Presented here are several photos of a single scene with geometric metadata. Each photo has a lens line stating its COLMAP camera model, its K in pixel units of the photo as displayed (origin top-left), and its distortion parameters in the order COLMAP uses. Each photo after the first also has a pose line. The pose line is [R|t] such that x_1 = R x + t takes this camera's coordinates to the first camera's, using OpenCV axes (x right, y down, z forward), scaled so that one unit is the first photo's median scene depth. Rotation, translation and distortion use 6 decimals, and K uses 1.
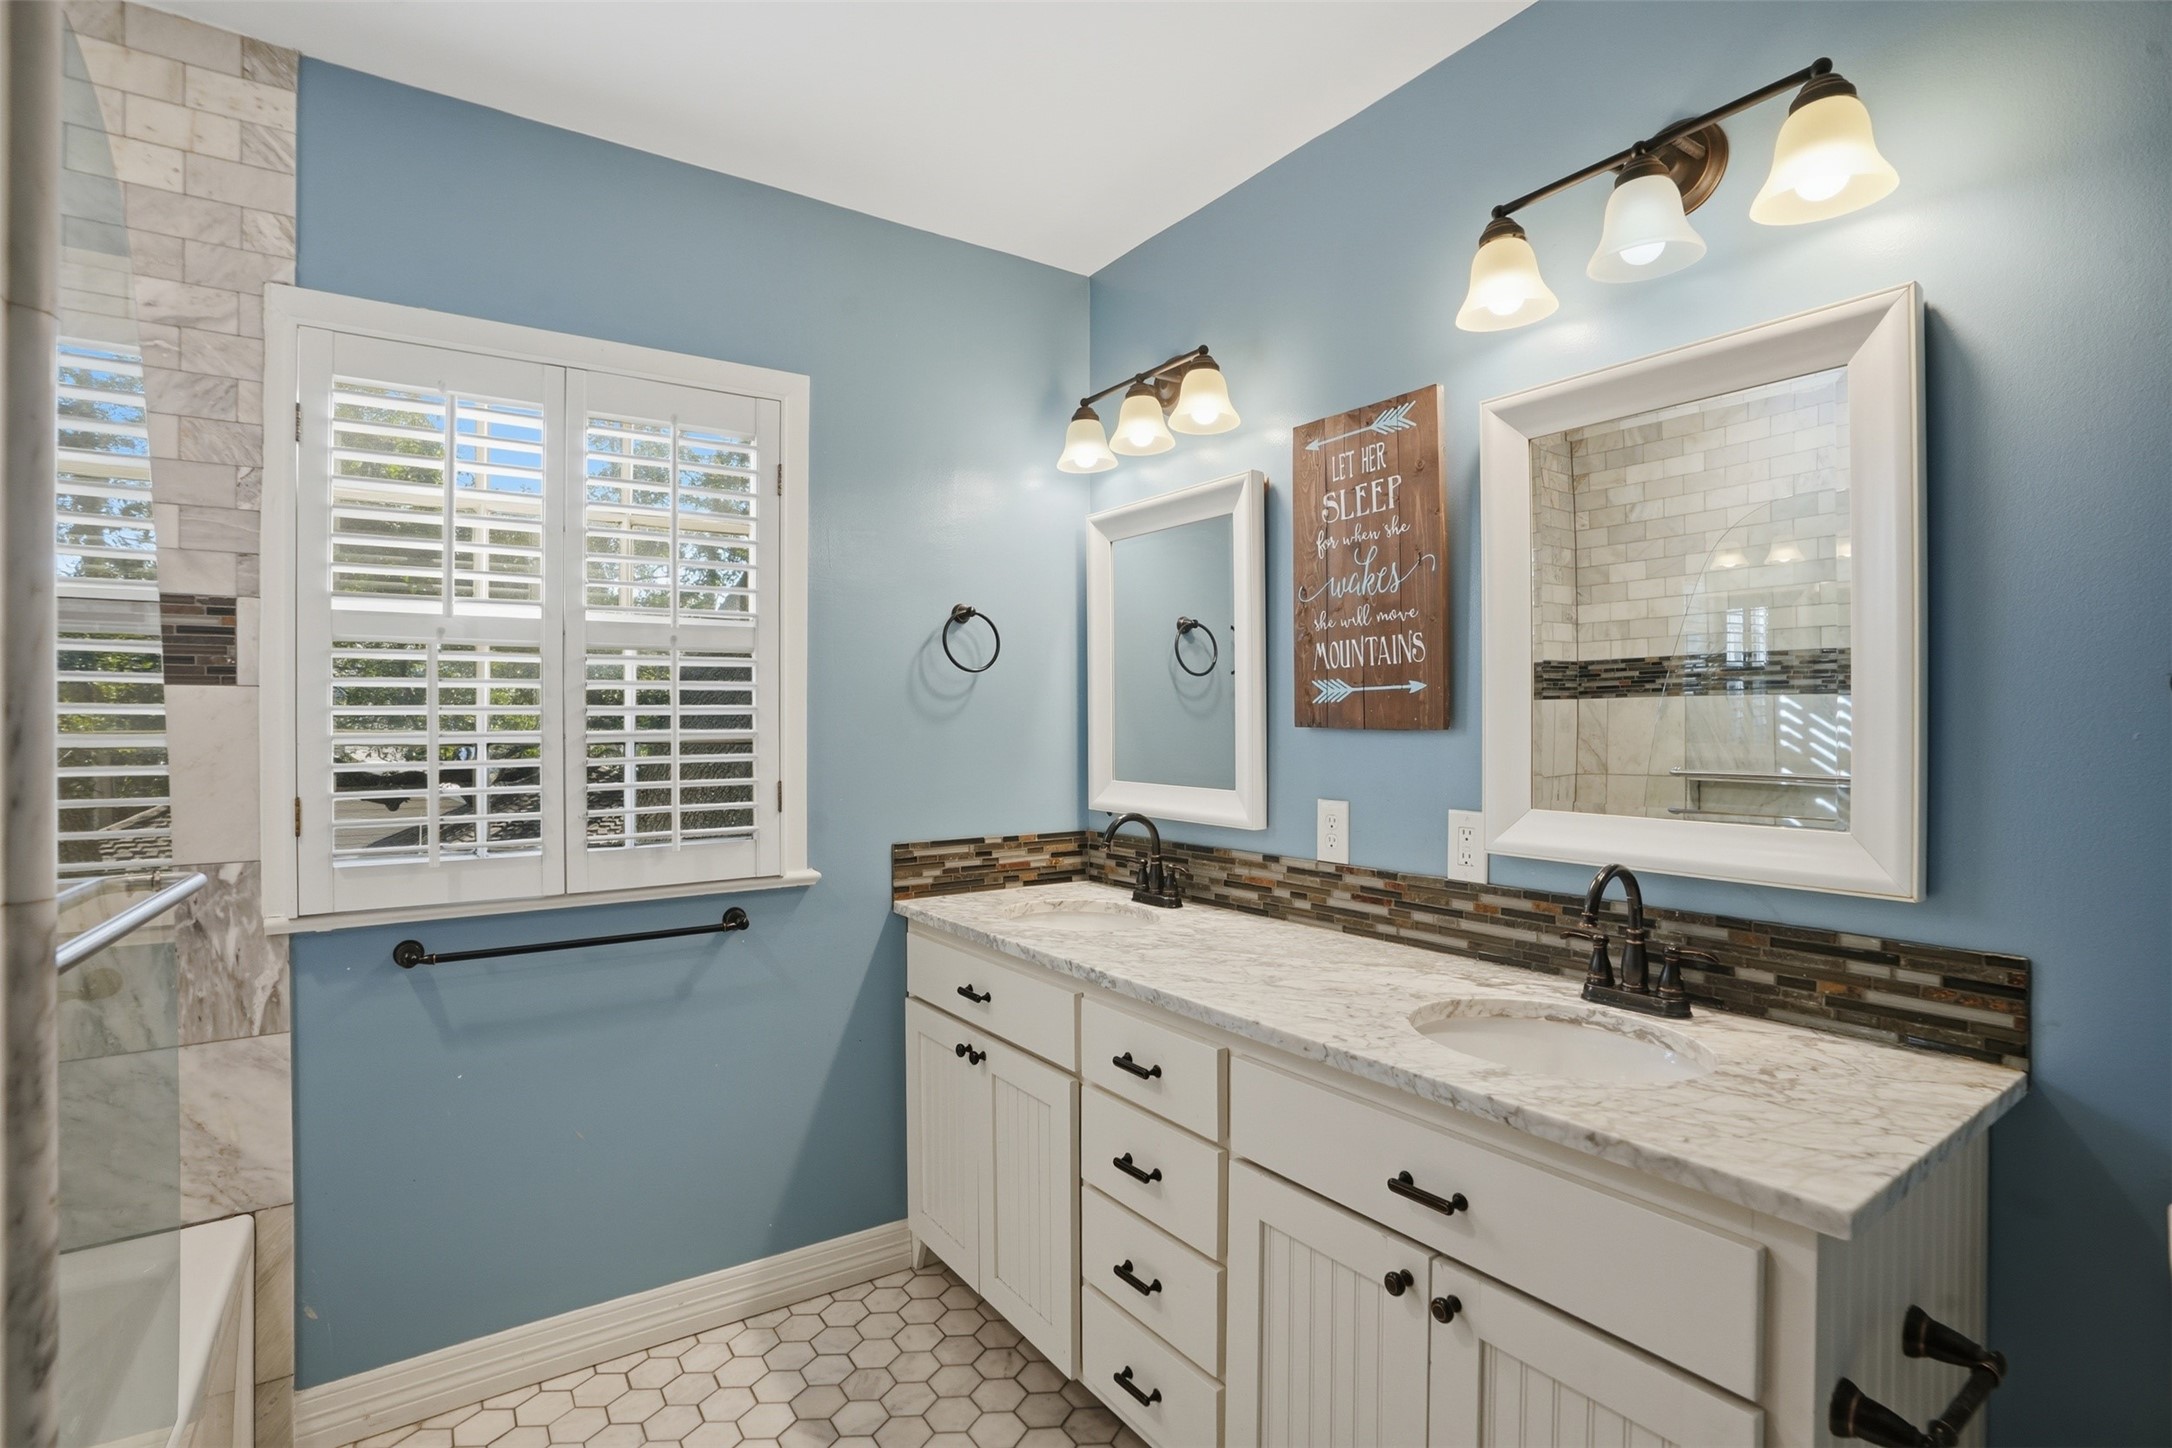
lens RADIAL K [[1059.6, 0, 1086.0], [0, 1059.6, 724.0], [0, 0, 1]] dist [-0.004273, -0.000084]
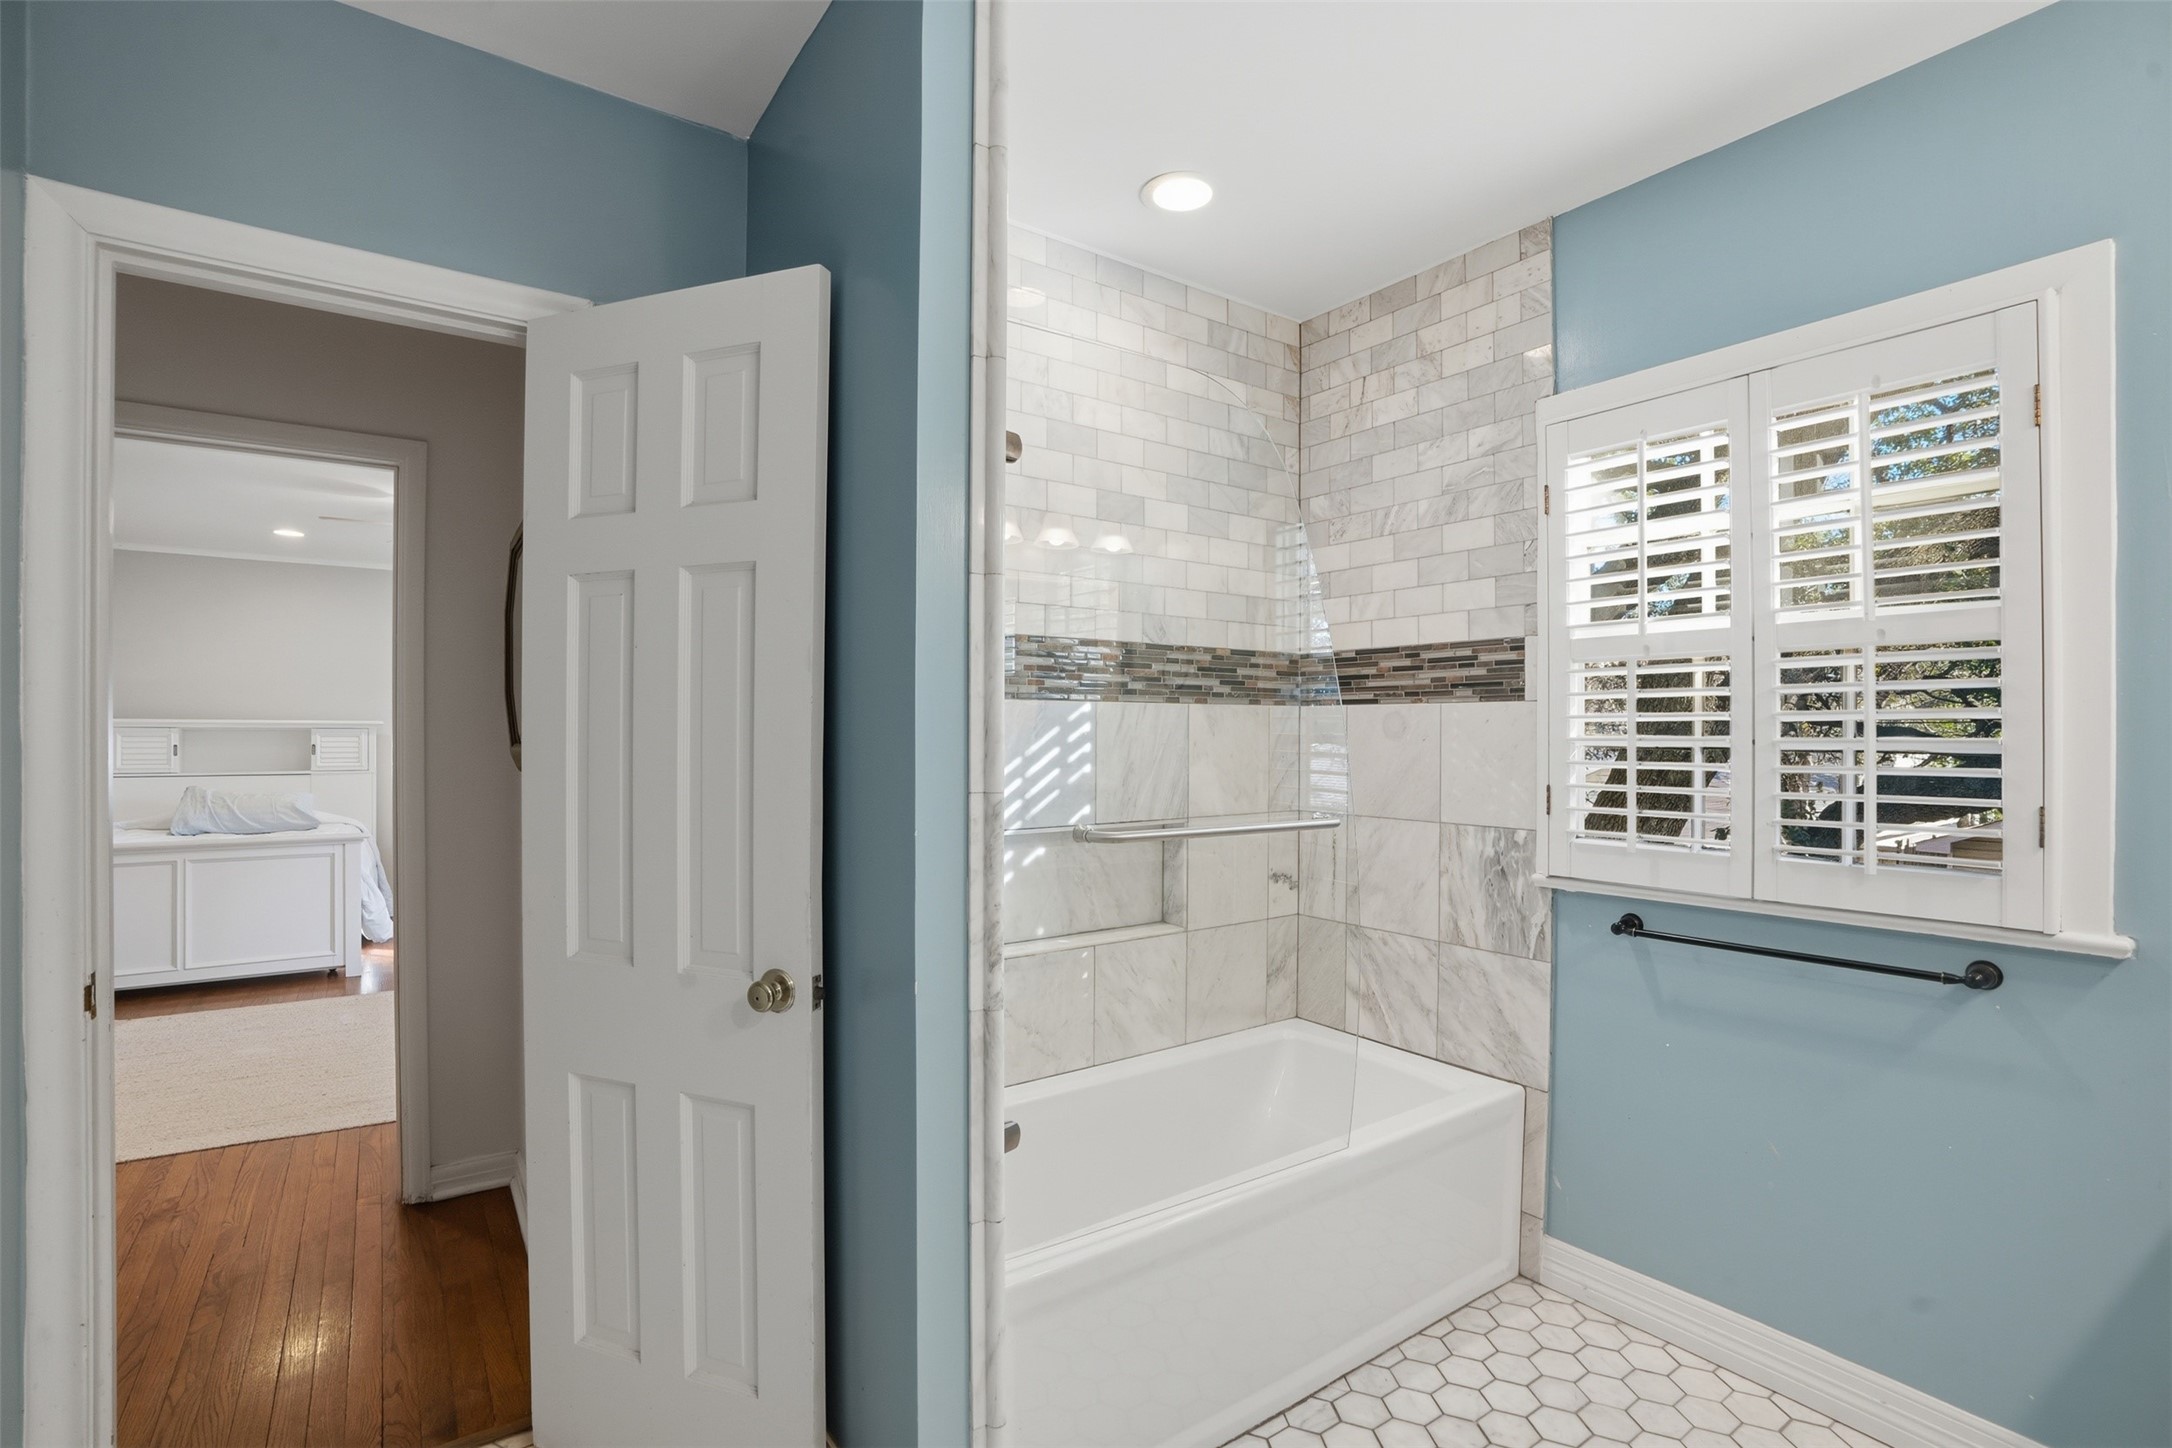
lens RADIAL K [[1041.6, 0, 1086.0], [0, 1041.6, 724.0], [0, 0, 1]] dist [0.000304, 0.000208]
pose [[0.049357, -0.001666, -0.998780, 0.521503], [0.000400, 0.999999, -0.001649, -0.004443], [0.998781, -0.000318, 0.049358, 0.361689]]
